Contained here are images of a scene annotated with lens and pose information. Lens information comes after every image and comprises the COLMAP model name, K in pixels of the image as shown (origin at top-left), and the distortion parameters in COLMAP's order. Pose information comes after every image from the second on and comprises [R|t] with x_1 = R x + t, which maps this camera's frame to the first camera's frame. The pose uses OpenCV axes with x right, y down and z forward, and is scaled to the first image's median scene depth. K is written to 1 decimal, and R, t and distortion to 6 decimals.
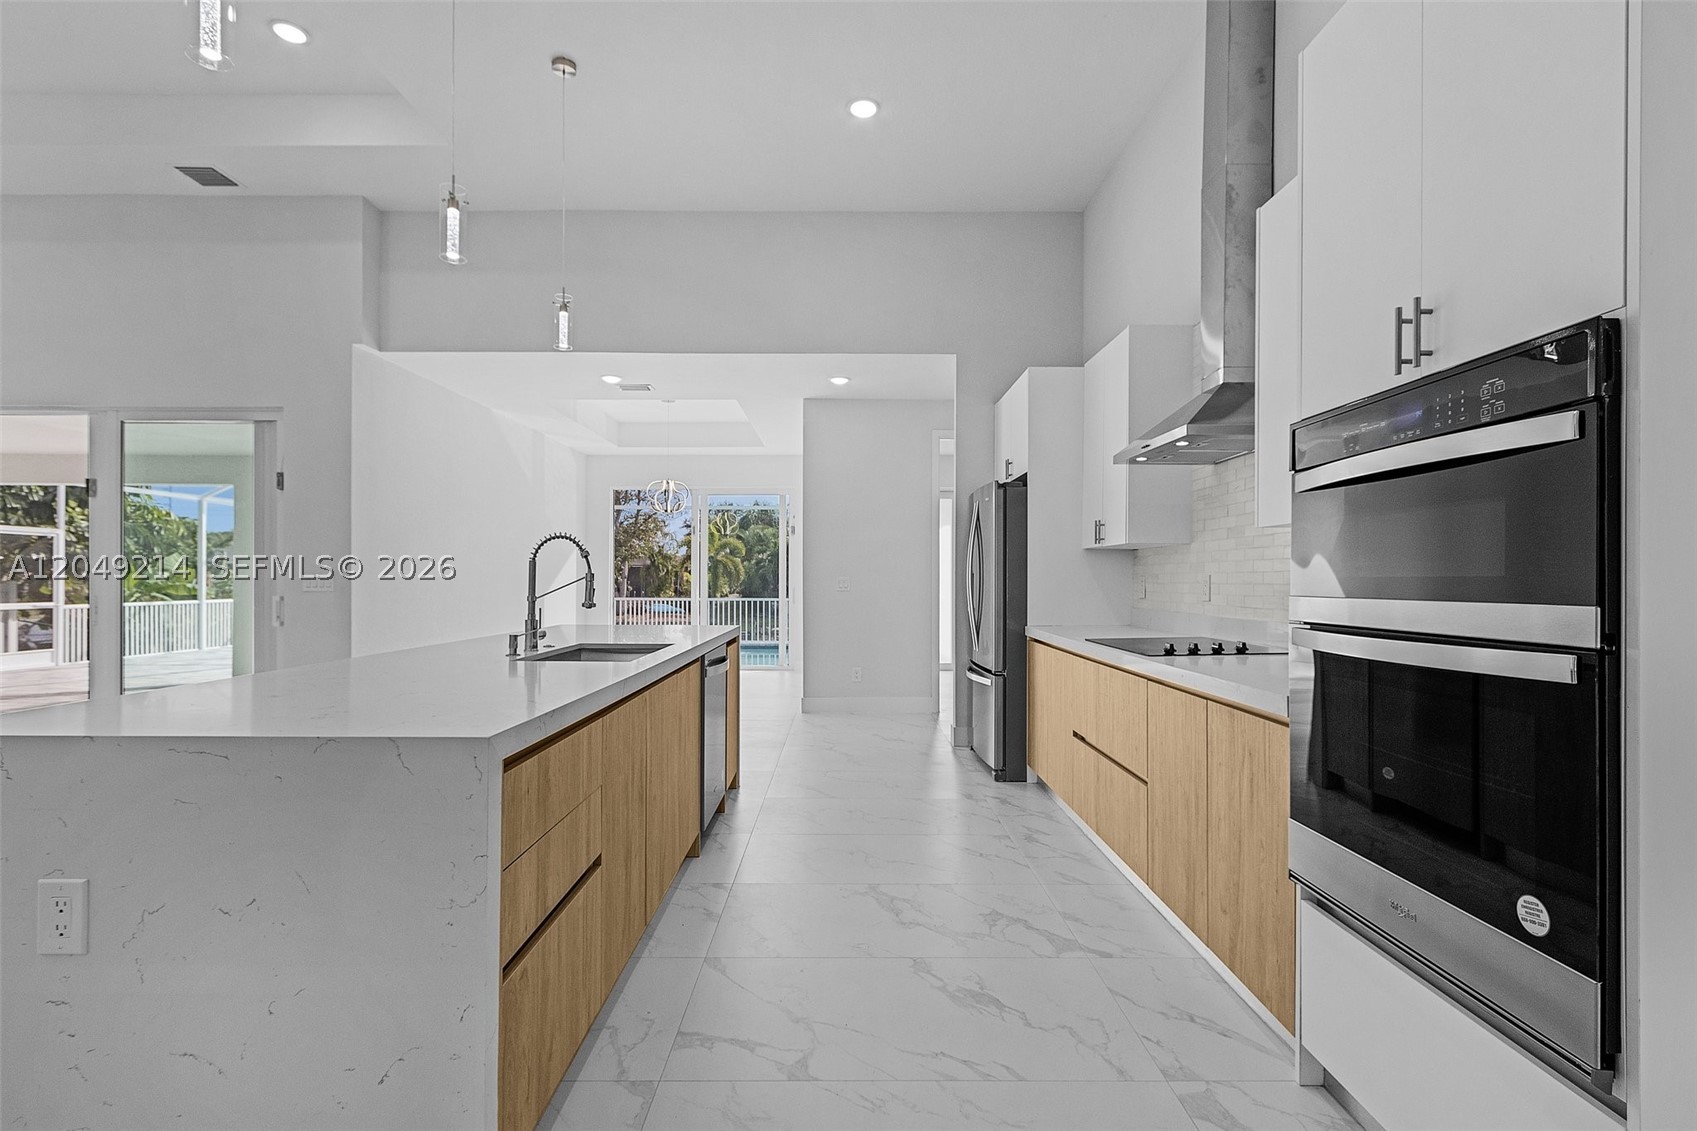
lens RADIAL K [[786.6, 0, 842.1], [0, 786.6, 583.7], [0, 0, 1]] dist [0.000243, 0.001056]
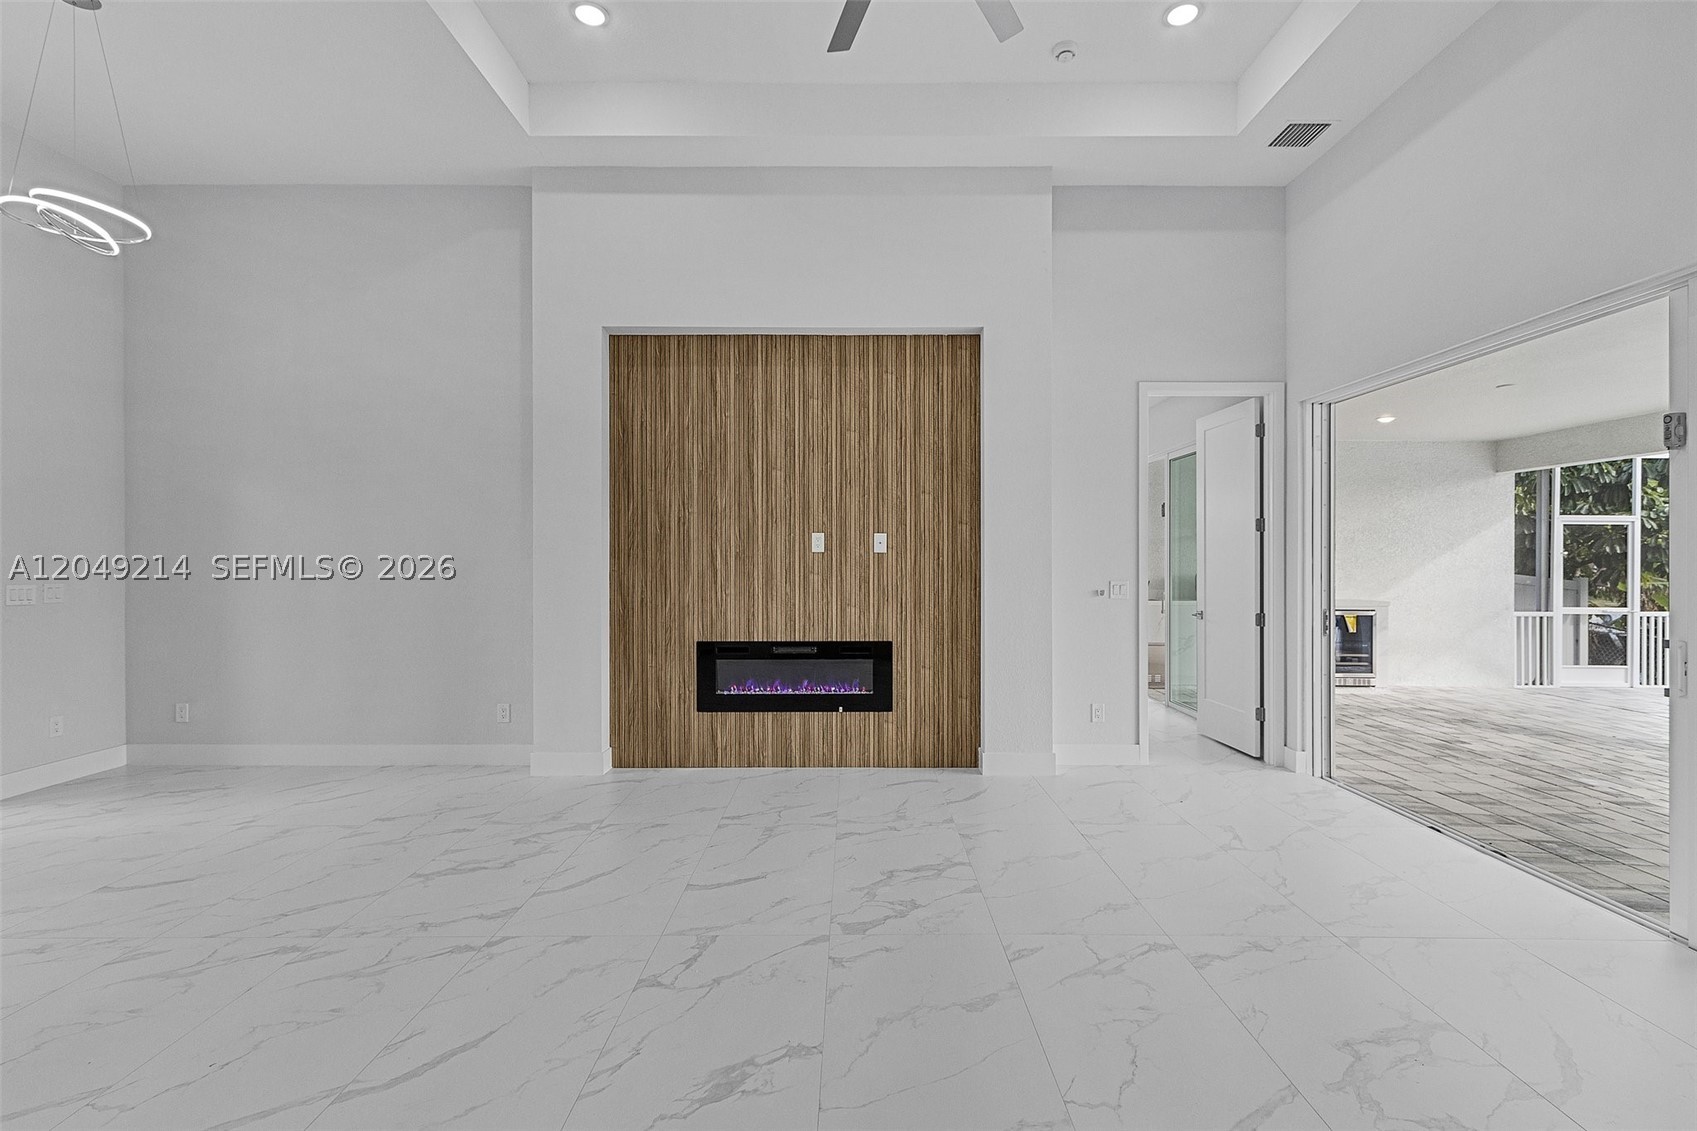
lens RADIAL K [[786.6, 0, 854.5], [0, 786.6, 557.4], [0, 0, 1]] dist [0.000243, 0.001056]
pose [[0.000086, -0.009581, -0.999954, -0.389634], [-0.008115, 0.999921, -0.009582, -0.025406], [0.999967, 0.008116, 0.000008, 0.416439]]
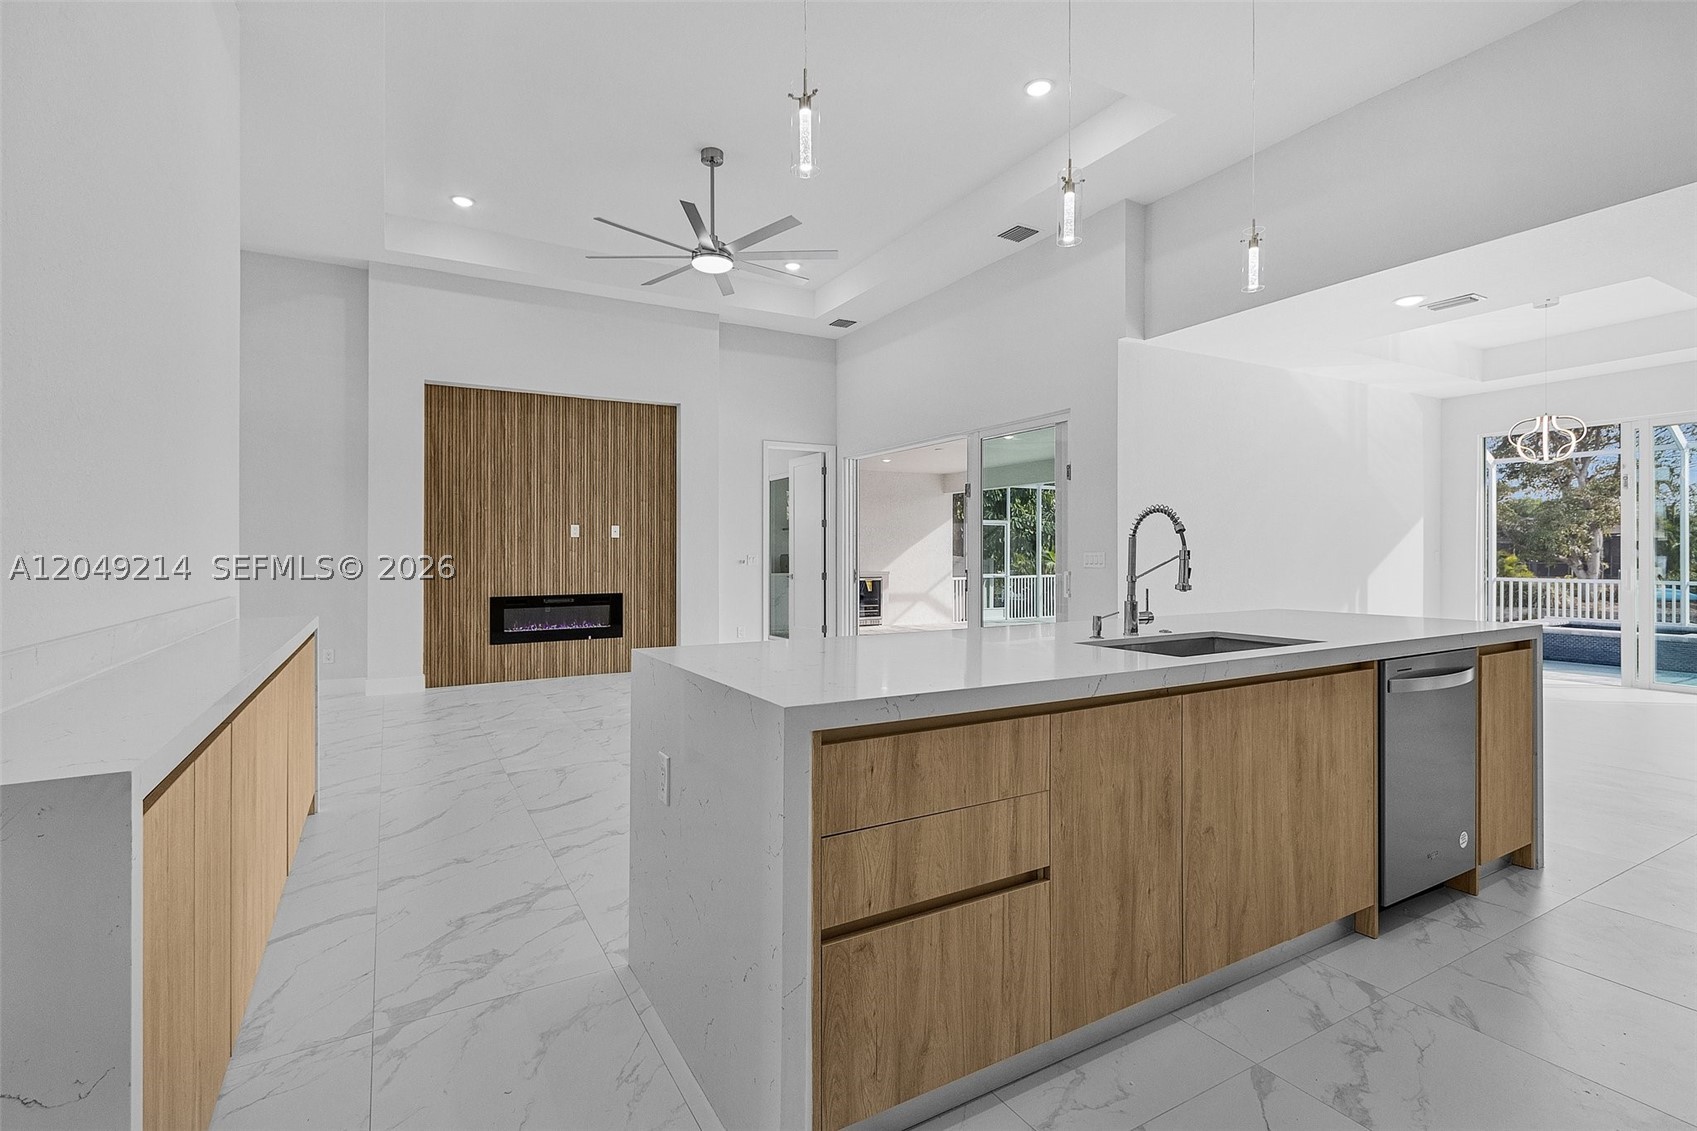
lens RADIAL K [[786.6, 0, 837.5], [0, 786.6, 558.9], [0, 0, 1]] dist [0.000243, 0.001056]
pose [[0.494210, -0.000955, -0.869342, 0.113474], [0.000435, 1.000000, -0.000851, -0.001624], [0.869343, 0.000043, 0.494210, 0.115023]]
